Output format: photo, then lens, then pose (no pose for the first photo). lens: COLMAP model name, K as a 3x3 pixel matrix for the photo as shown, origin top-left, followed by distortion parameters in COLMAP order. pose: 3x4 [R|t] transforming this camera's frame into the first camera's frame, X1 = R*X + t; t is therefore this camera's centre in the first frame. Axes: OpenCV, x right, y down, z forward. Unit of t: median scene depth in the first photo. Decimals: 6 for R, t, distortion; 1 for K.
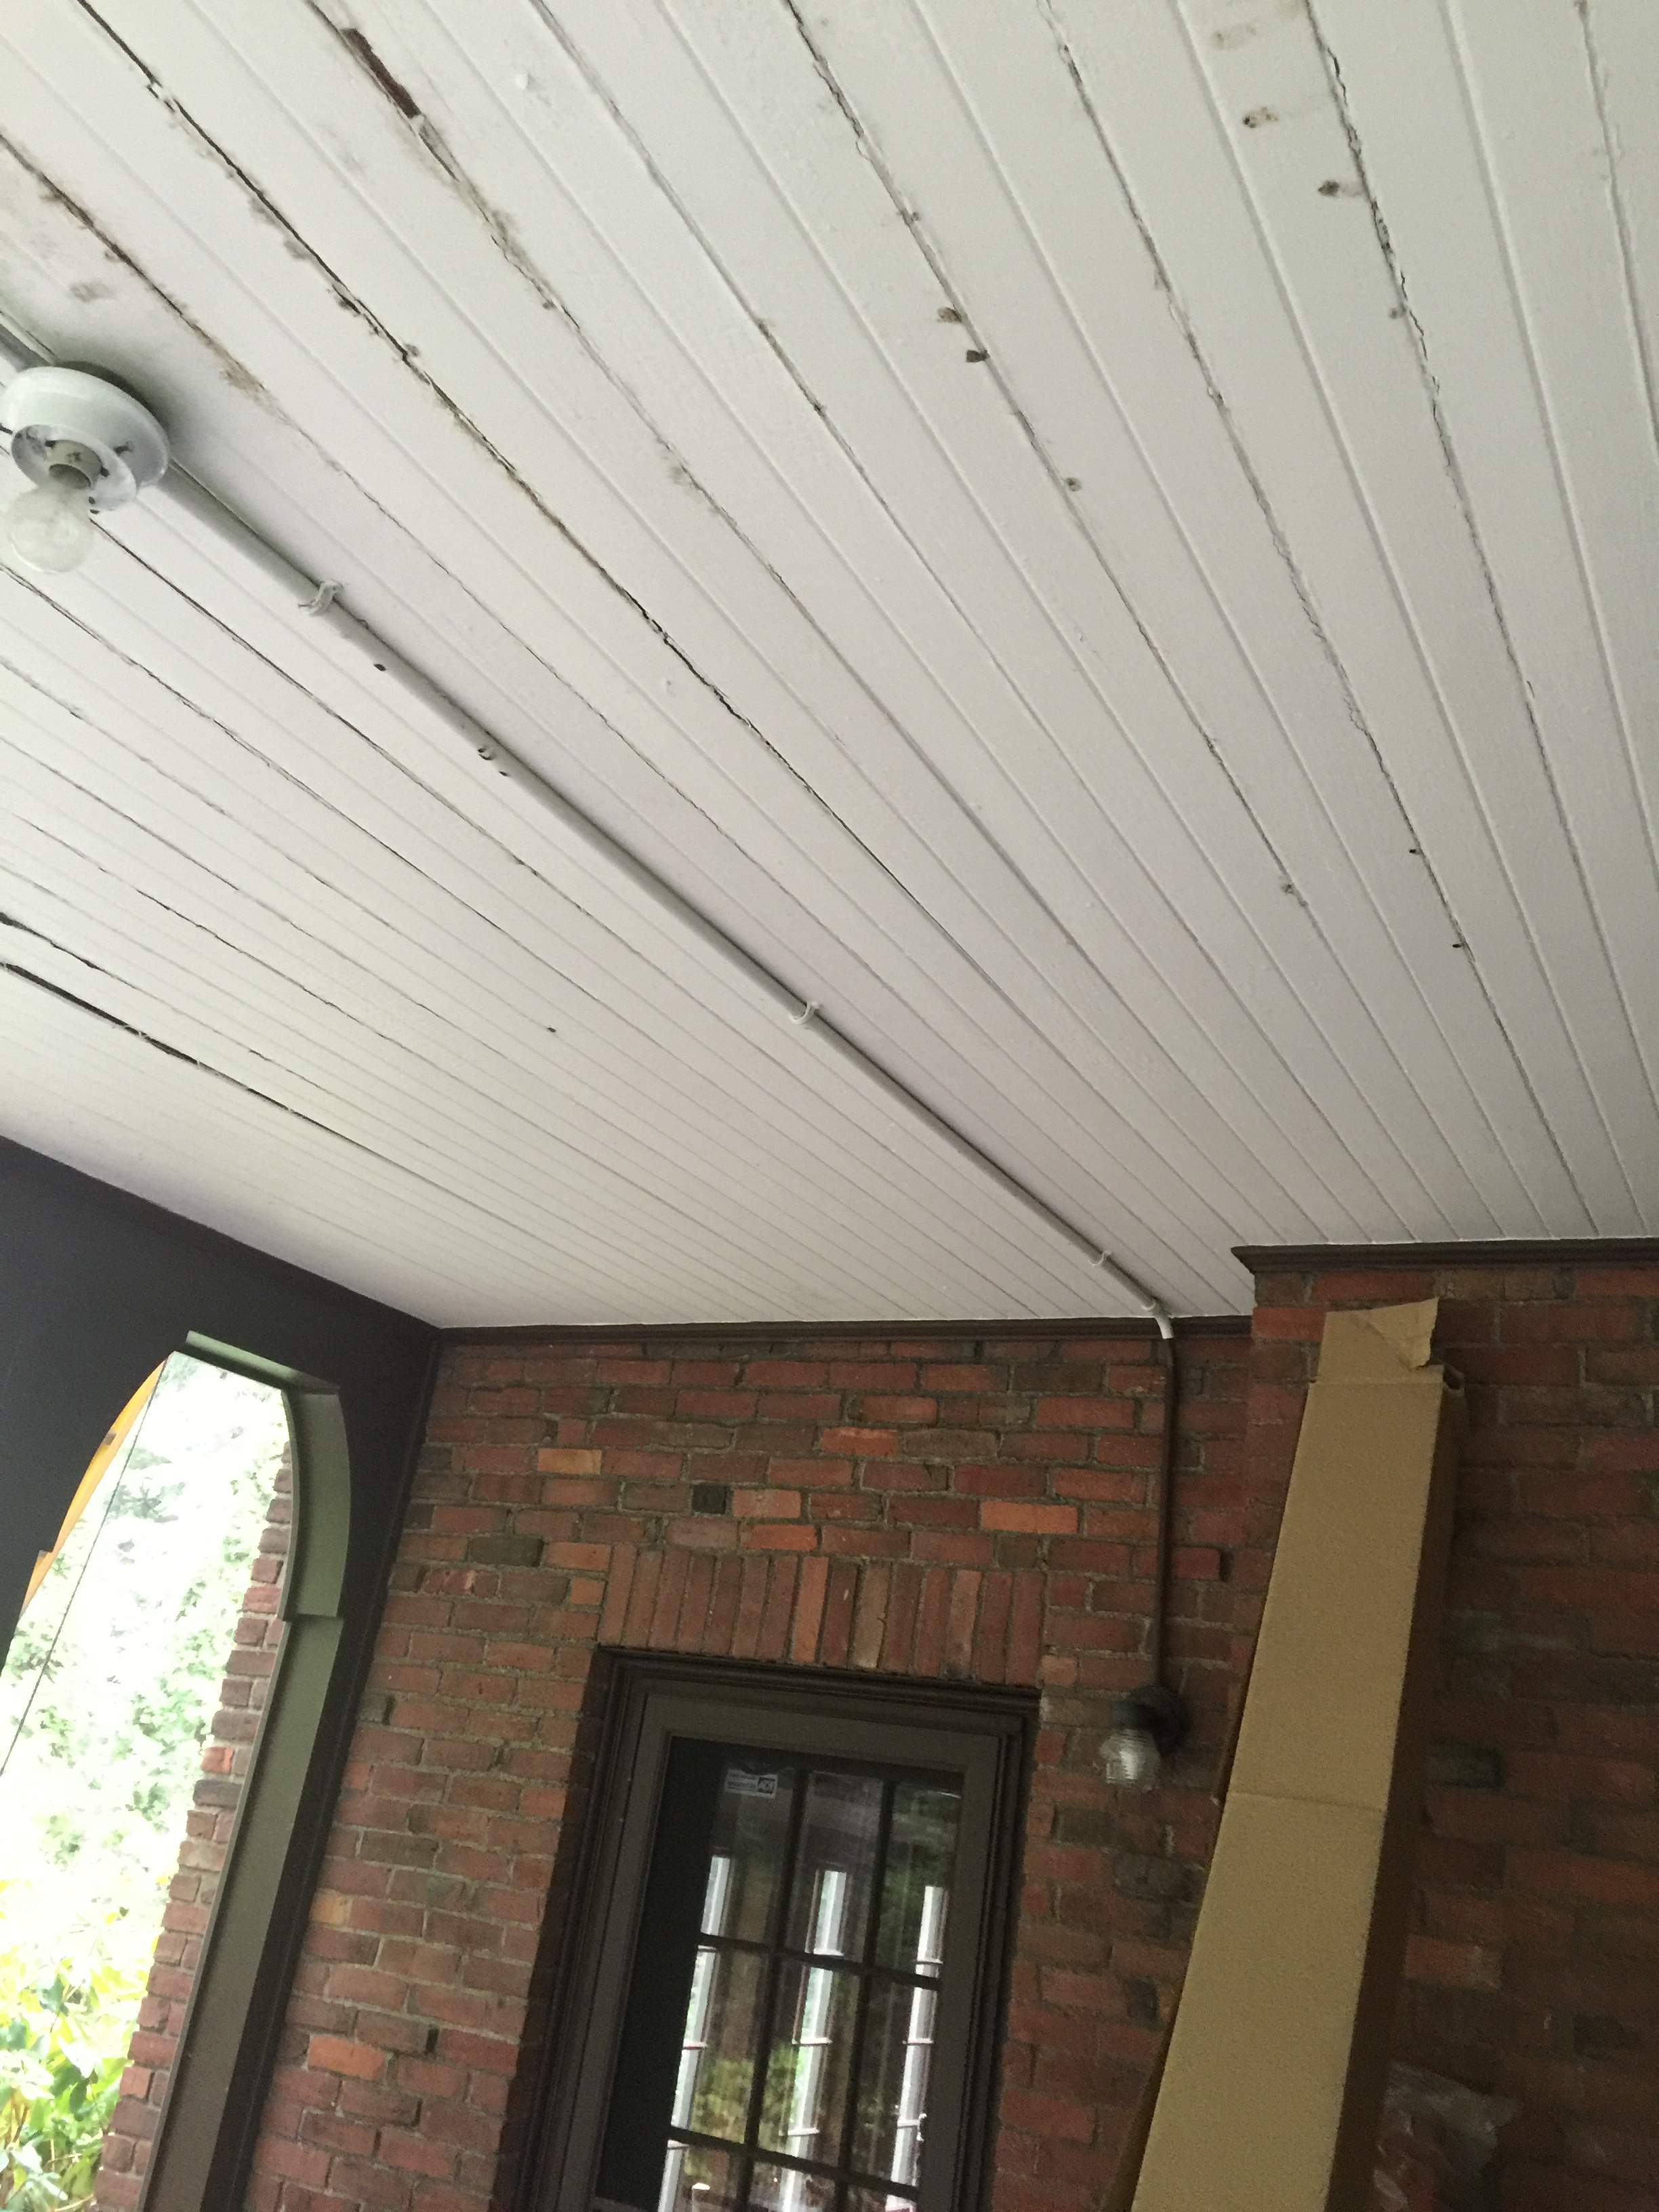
lens RADIAL K [[1886.2, 0, 852.3], [0, 1886.2, 1104.4], [0, 0, 1]] dist [0.091790, -0.121949]
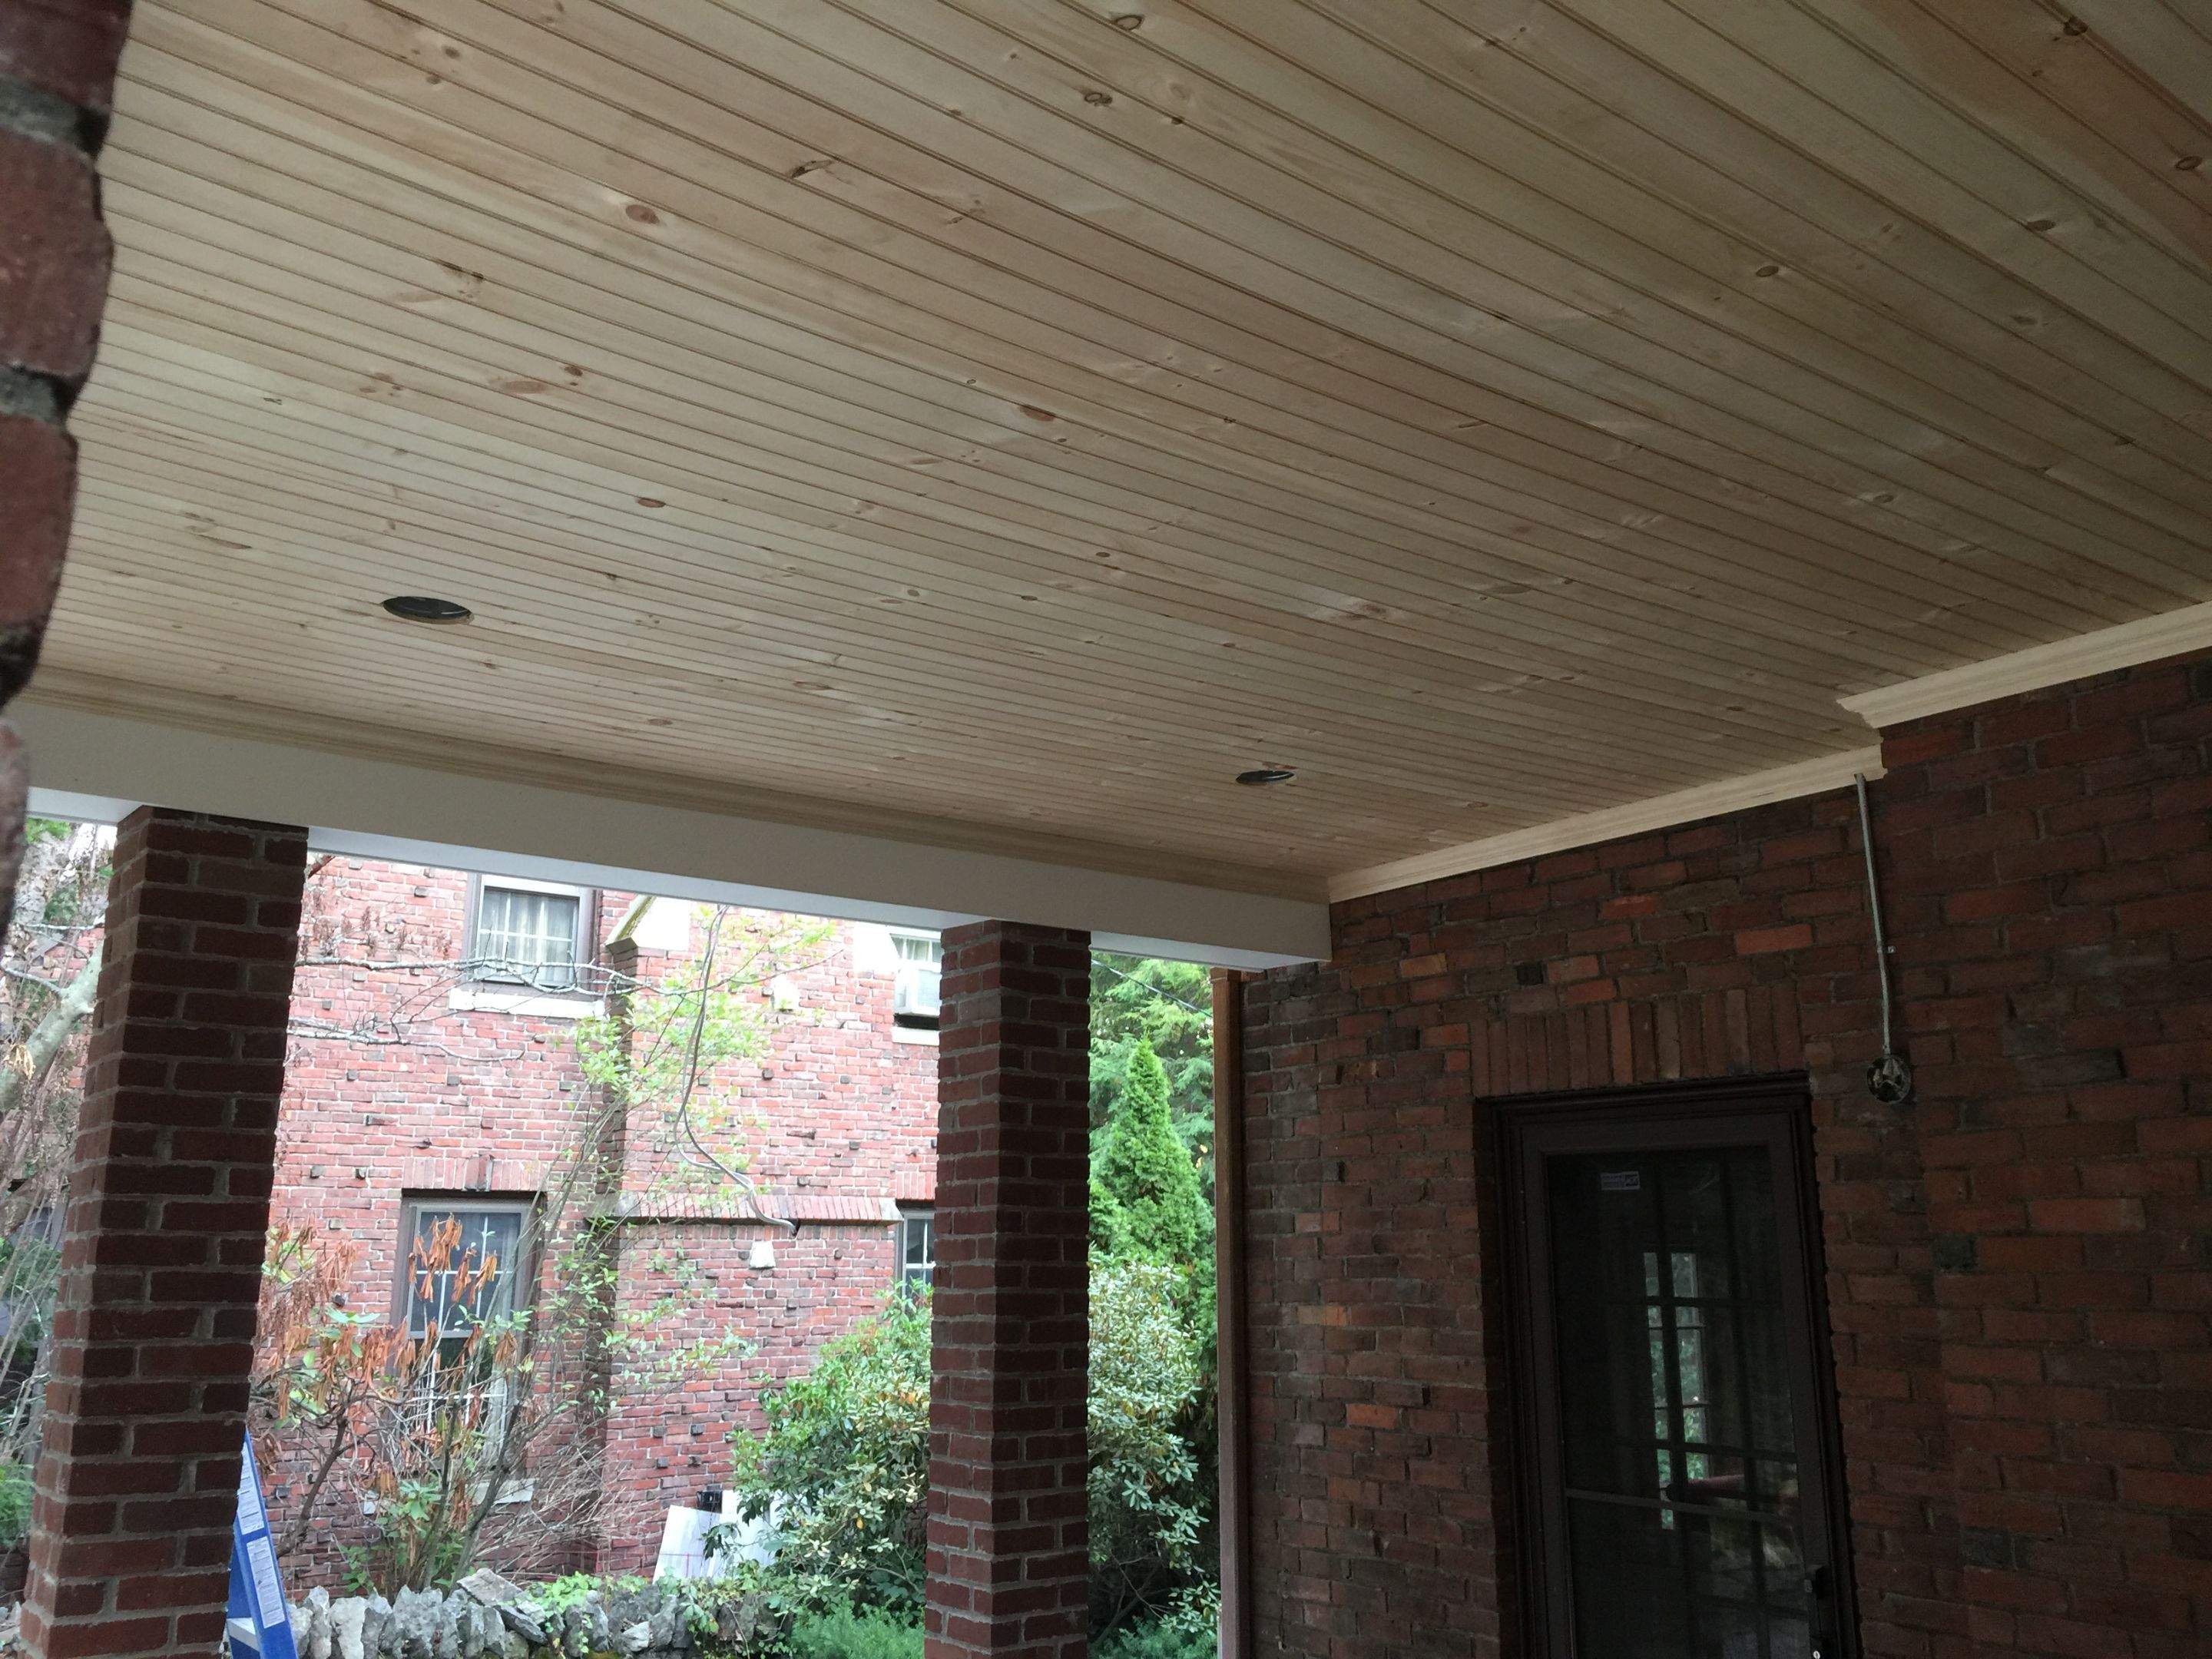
lens RADIAL K [[1904.1, 0, 1110.3], [0, 1904.1, 808.6], [0, 0, 1]] dist [0.045575, -0.027966]
pose [[0.899551, -0.230741, -0.370899, 0.175997], [0.269492, 0.961402, 0.055505, -0.044907], [0.343776, -0.149884, 0.927013, -0.265861]]
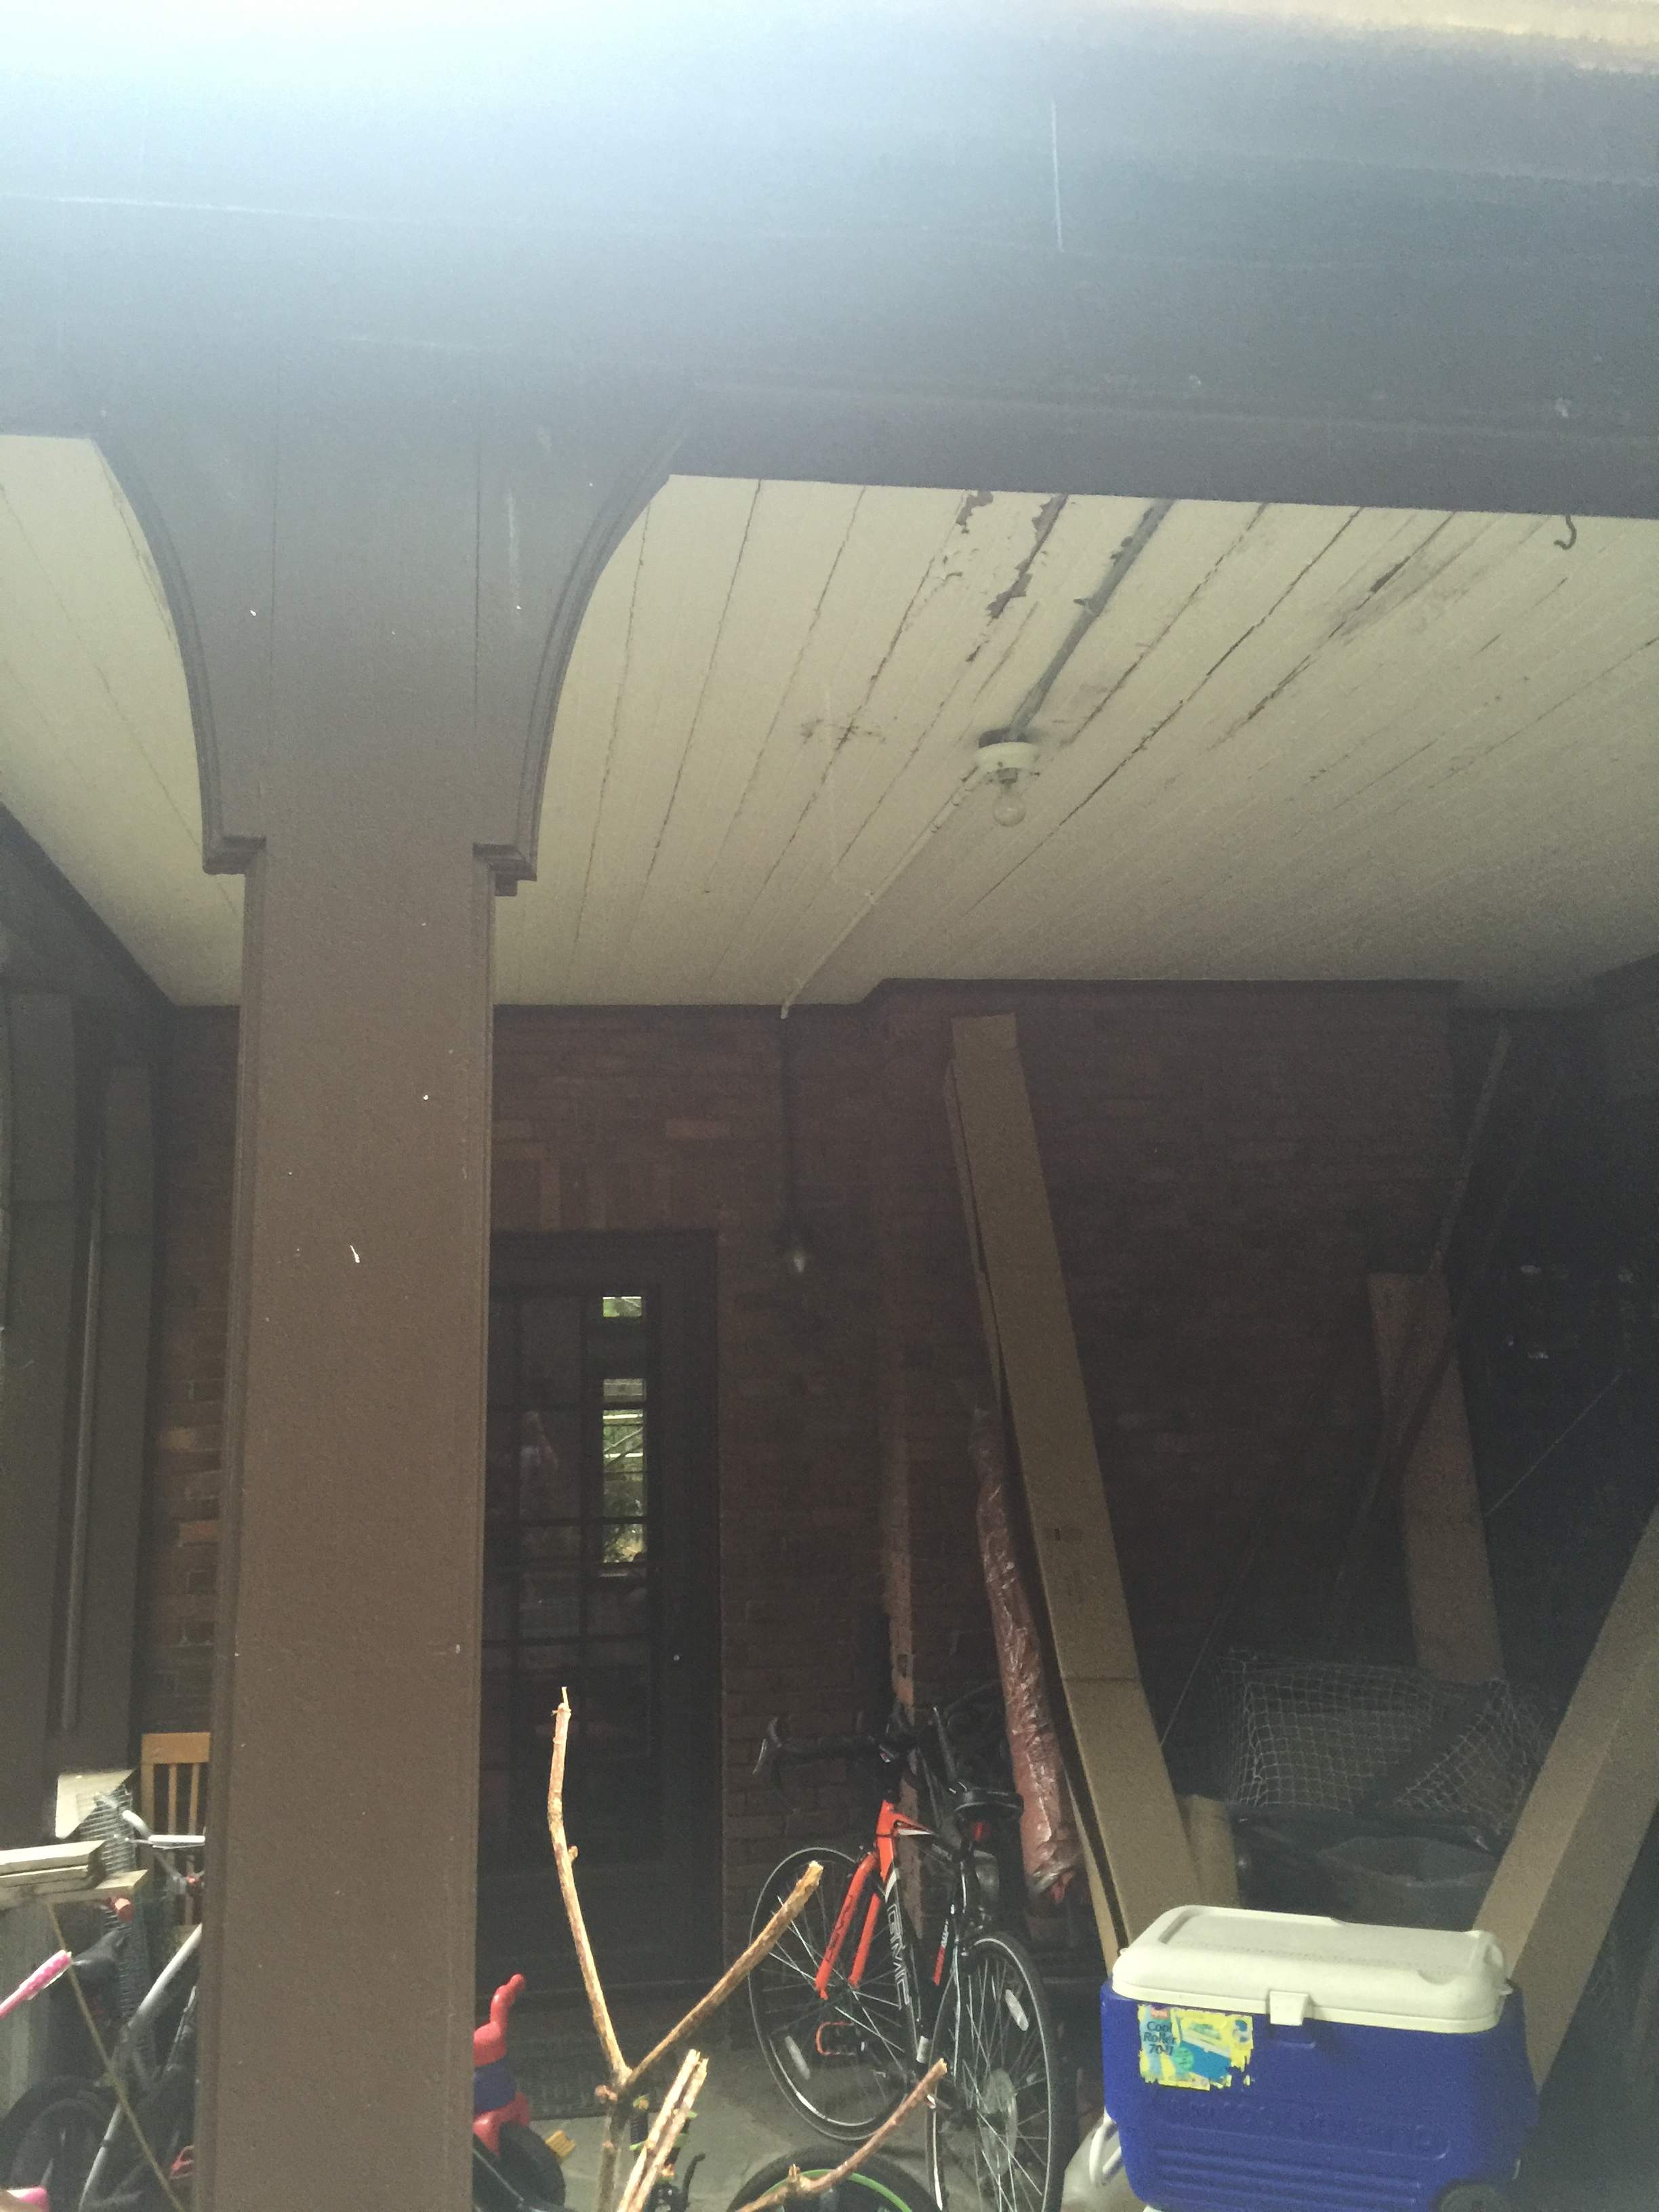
lens RADIAL K [[1858.2, 0, 868.0], [0, 1858.2, 1044.8], [0, 0, 1]] dist [-0.000449, -0.005534]
pose [[0.786961, -0.051526, 0.614847, -0.718463], [-0.091194, 0.975849, 0.198501, -0.167677], [-0.610226, -0.212283, 0.763257, -0.259361]]
